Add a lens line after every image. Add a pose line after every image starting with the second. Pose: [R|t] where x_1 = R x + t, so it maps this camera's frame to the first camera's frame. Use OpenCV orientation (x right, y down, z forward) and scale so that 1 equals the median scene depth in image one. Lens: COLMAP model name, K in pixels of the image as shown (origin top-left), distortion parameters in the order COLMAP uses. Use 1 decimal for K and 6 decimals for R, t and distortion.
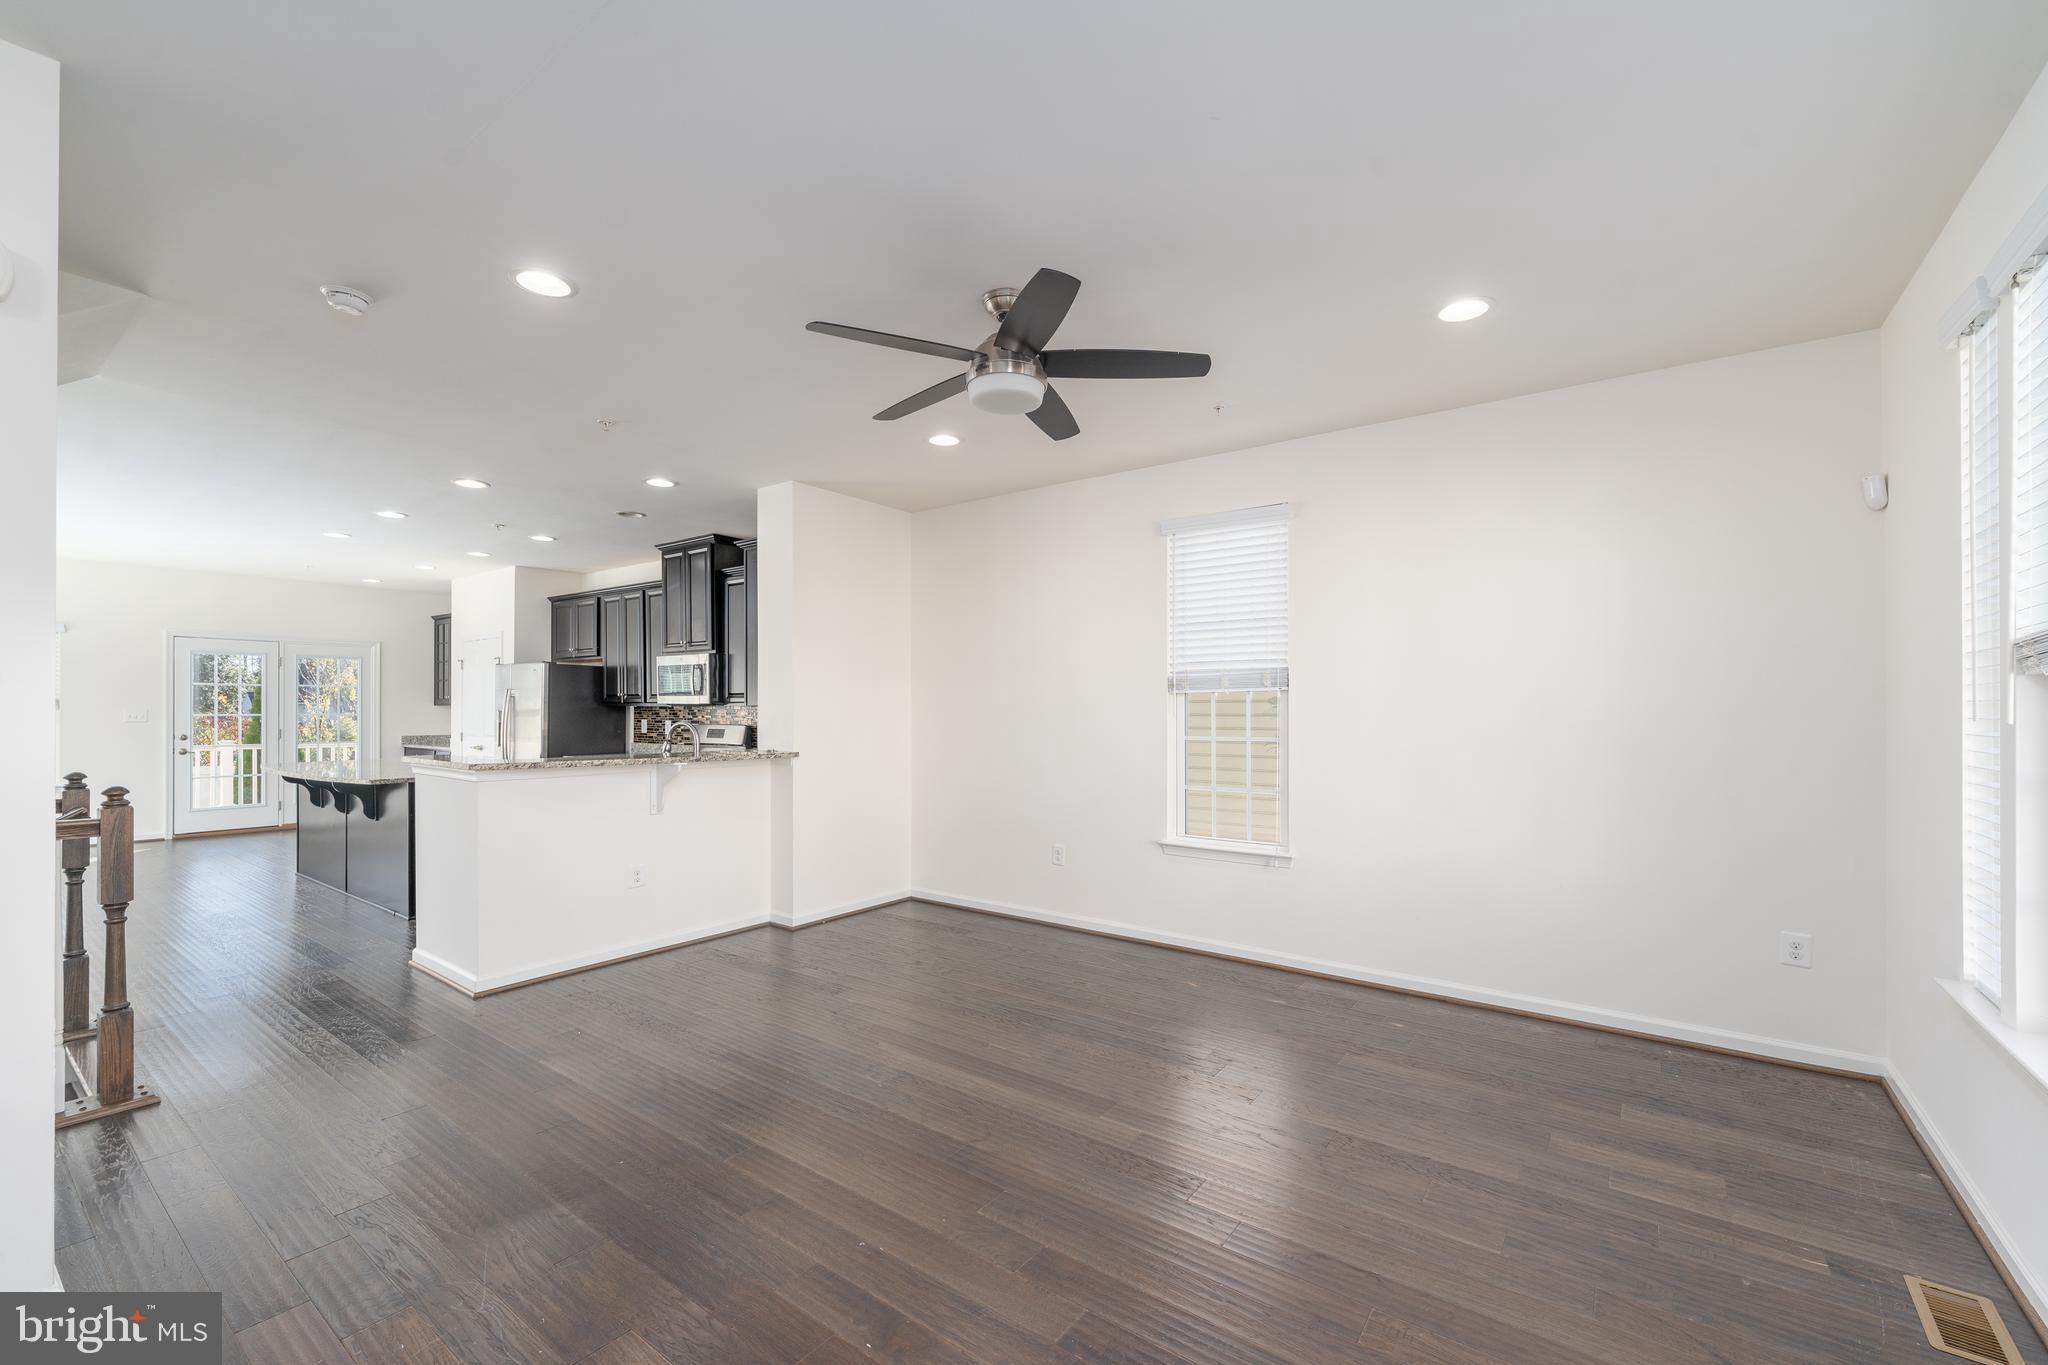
lens RADIAL K [[846.3, 0, 1039.1], [0, 846.3, 707.4], [0, 0, 1]] dist [0.000102, -0.000488]
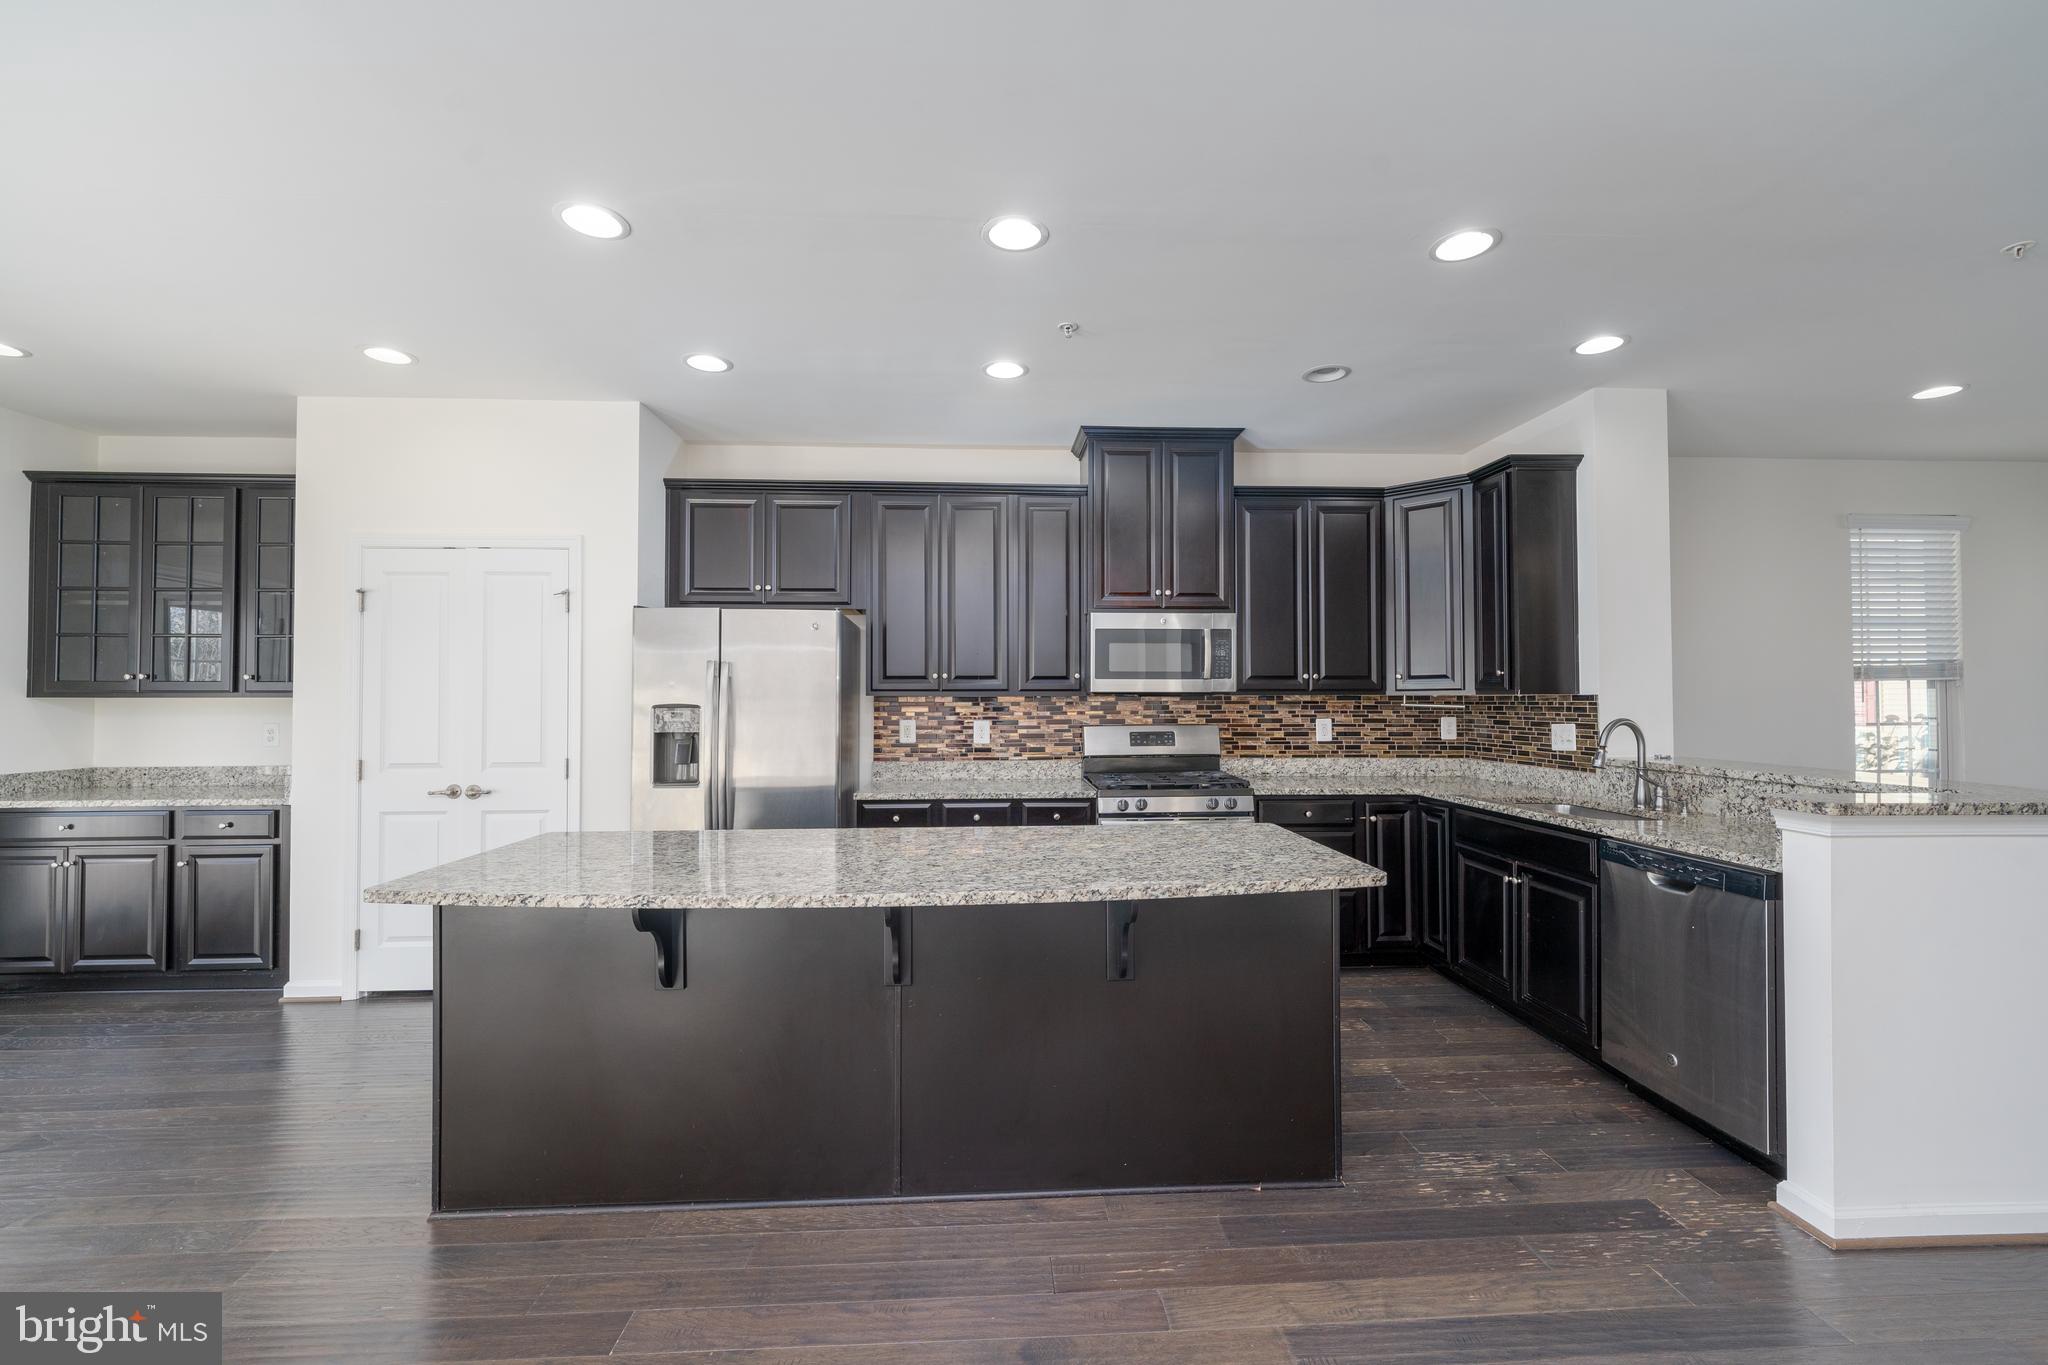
lens RADIAL K [[846.3, 0, 1041.3], [0, 846.3, 686.3], [0, 0, 1]] dist [0.000102, -0.000488]
pose [[0.768970, 0.007550, 0.639240, -0.731958], [0.004198, 0.999849, -0.016858, 0.000988], [-0.639271, 0.015646, 0.768822, 0.484074]]
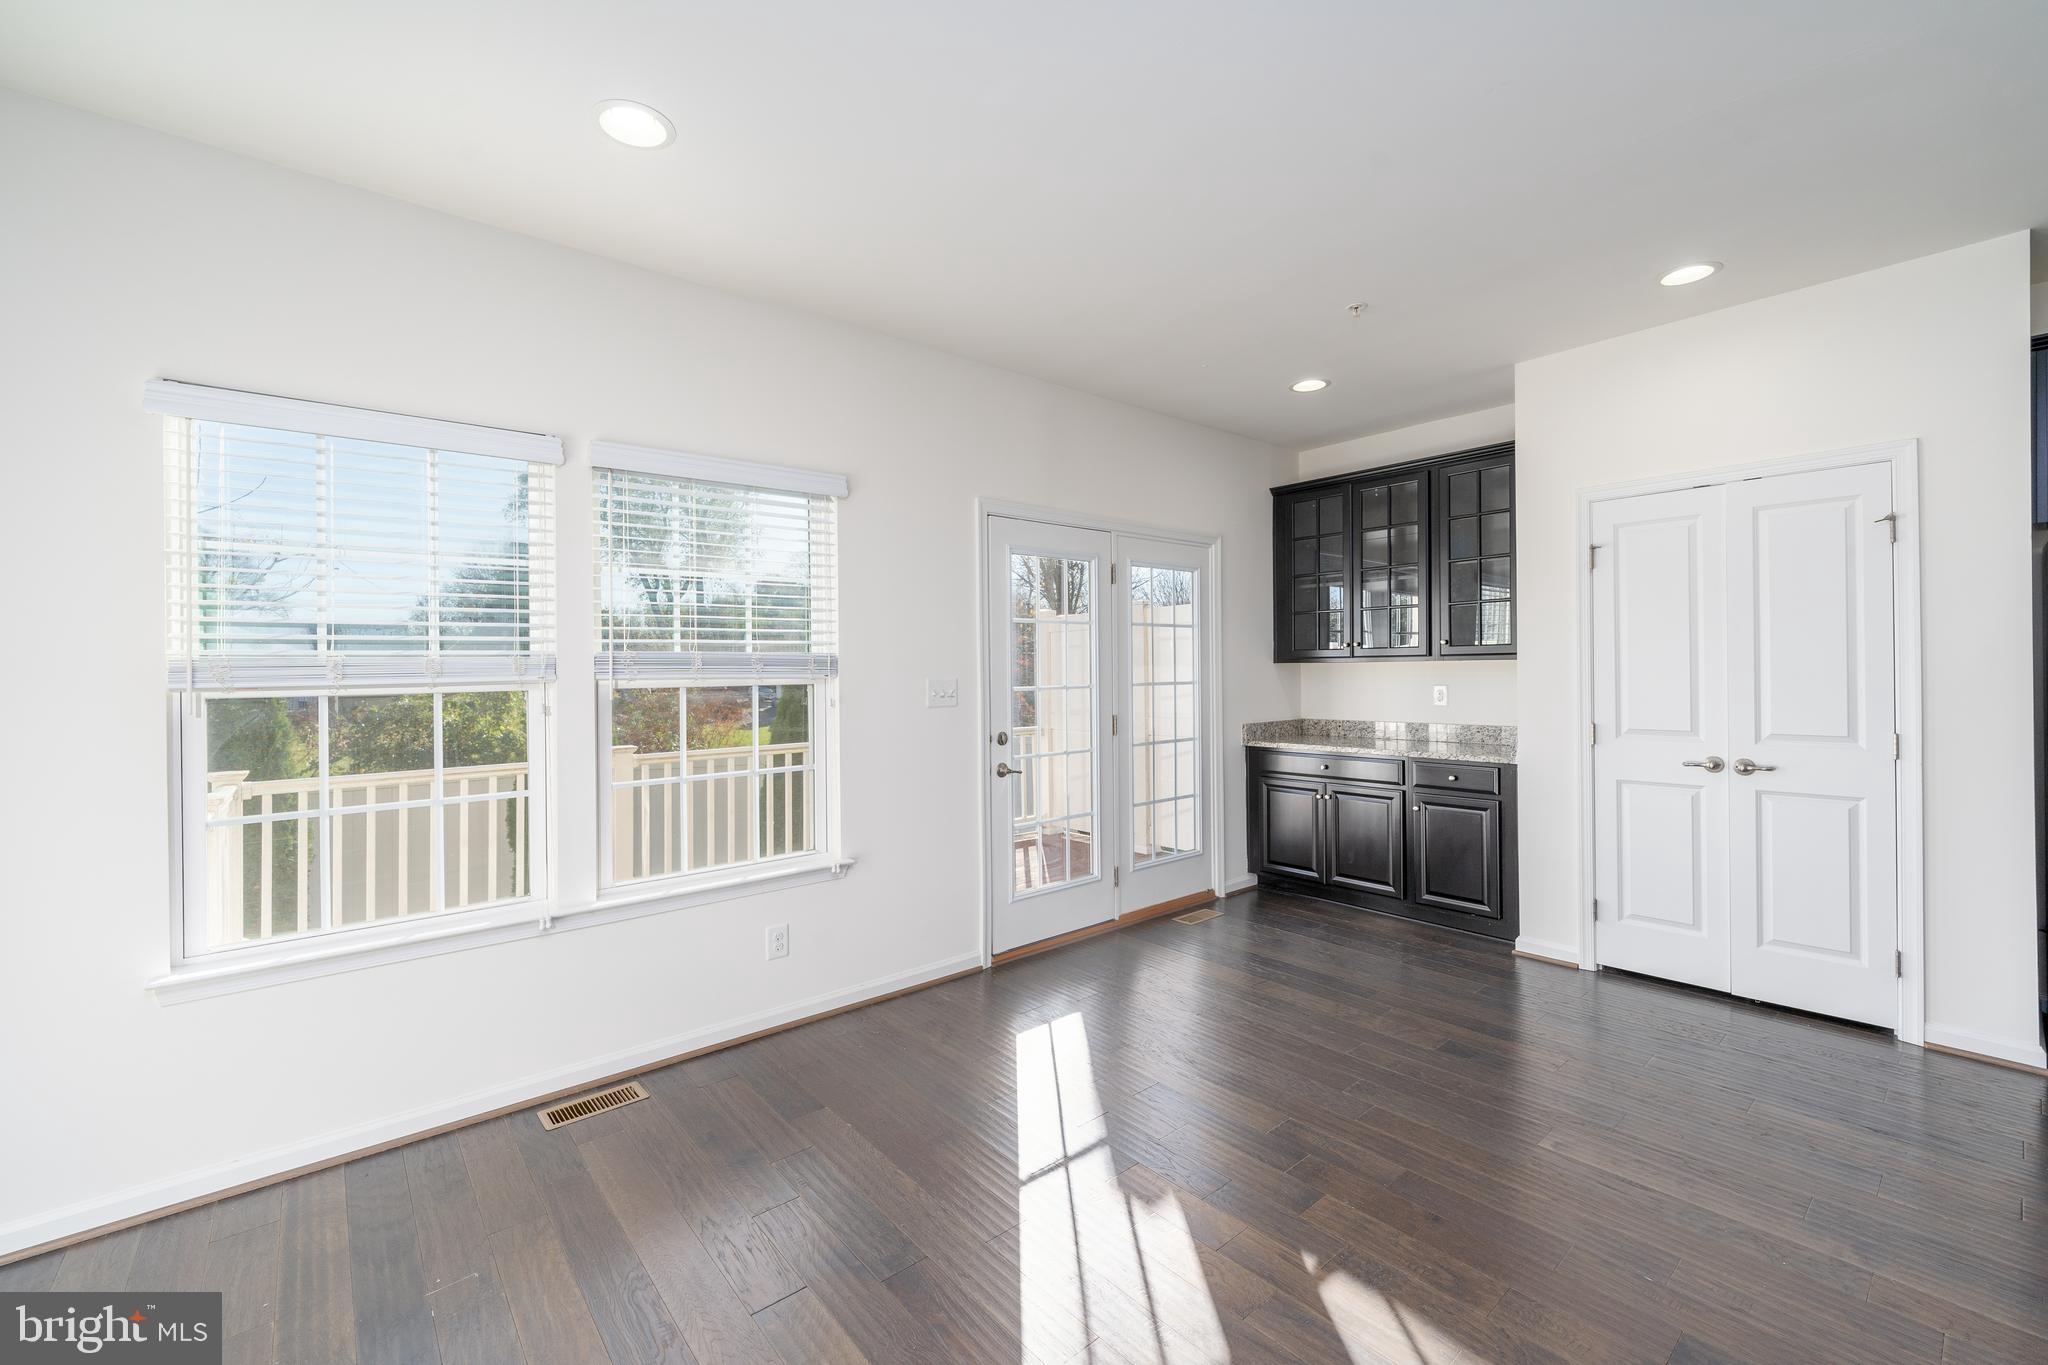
lens RADIAL K [[846.3, 0, 1007.8], [0, 846.3, 659.3], [0, 0, 1]] dist [0.000102, -0.000488]
pose [[0.970903, -0.017067, -0.238864, -0.905939], [0.014124, 0.999802, -0.014026, 0.000104], [0.239056, 0.010244, 0.970952, 0.568356]]
